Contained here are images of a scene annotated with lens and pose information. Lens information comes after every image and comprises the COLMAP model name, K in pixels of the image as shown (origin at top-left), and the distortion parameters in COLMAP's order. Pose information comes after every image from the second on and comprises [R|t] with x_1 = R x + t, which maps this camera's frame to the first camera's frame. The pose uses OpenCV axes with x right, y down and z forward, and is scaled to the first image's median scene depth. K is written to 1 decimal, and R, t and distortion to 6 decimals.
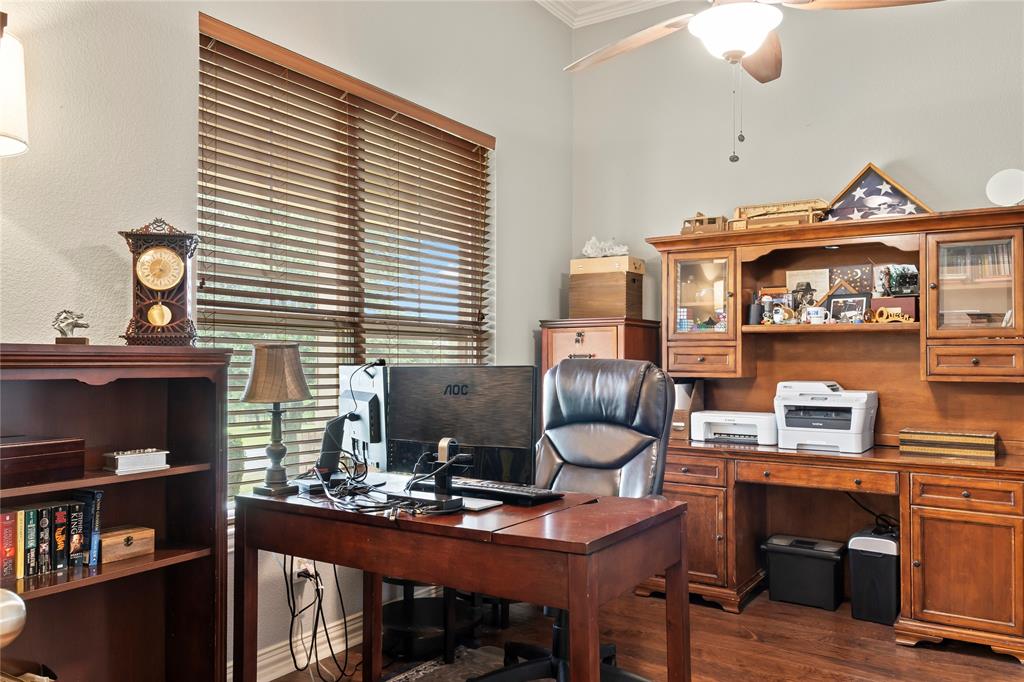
lens RADIAL K [[783.9, 0, 510.0], [0, 783.9, 343.2], [0, 0, 1]] dist [0.005010, 0.001506]
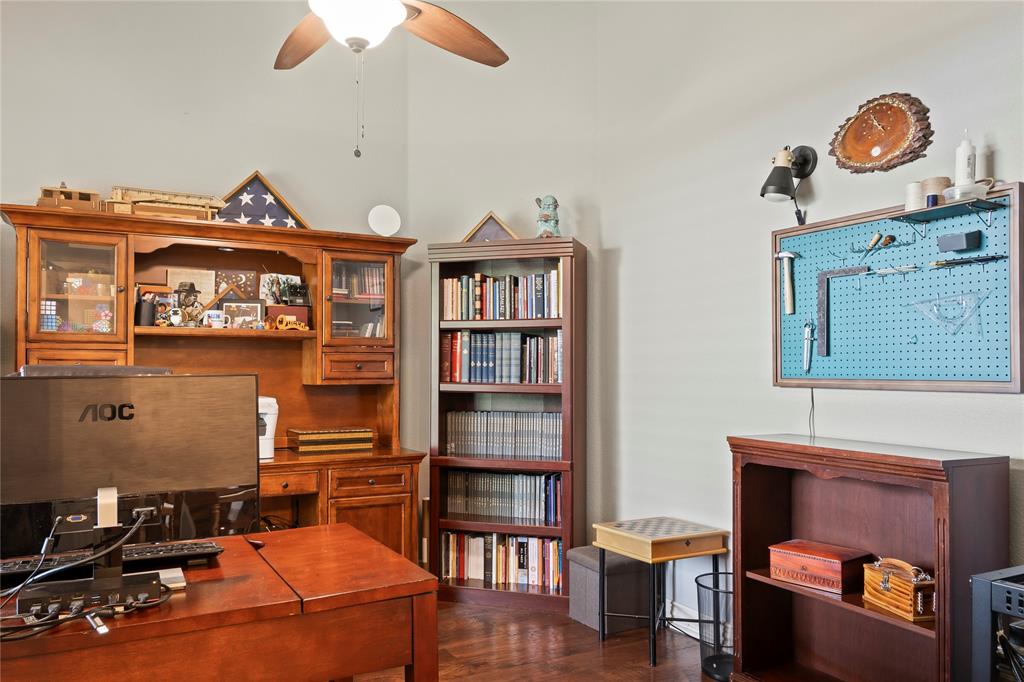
lens RADIAL K [[783.9, 0, 513.8], [0, 783.9, 359.8], [0, 0, 1]] dist [0.005010, 0.001506]
pose [[0.457994, 0.003442, 0.888949, -0.287863], [-0.015187, 0.999877, 0.003953, 0.004733], [-0.888826, -0.015311, 0.457990, 0.242154]]
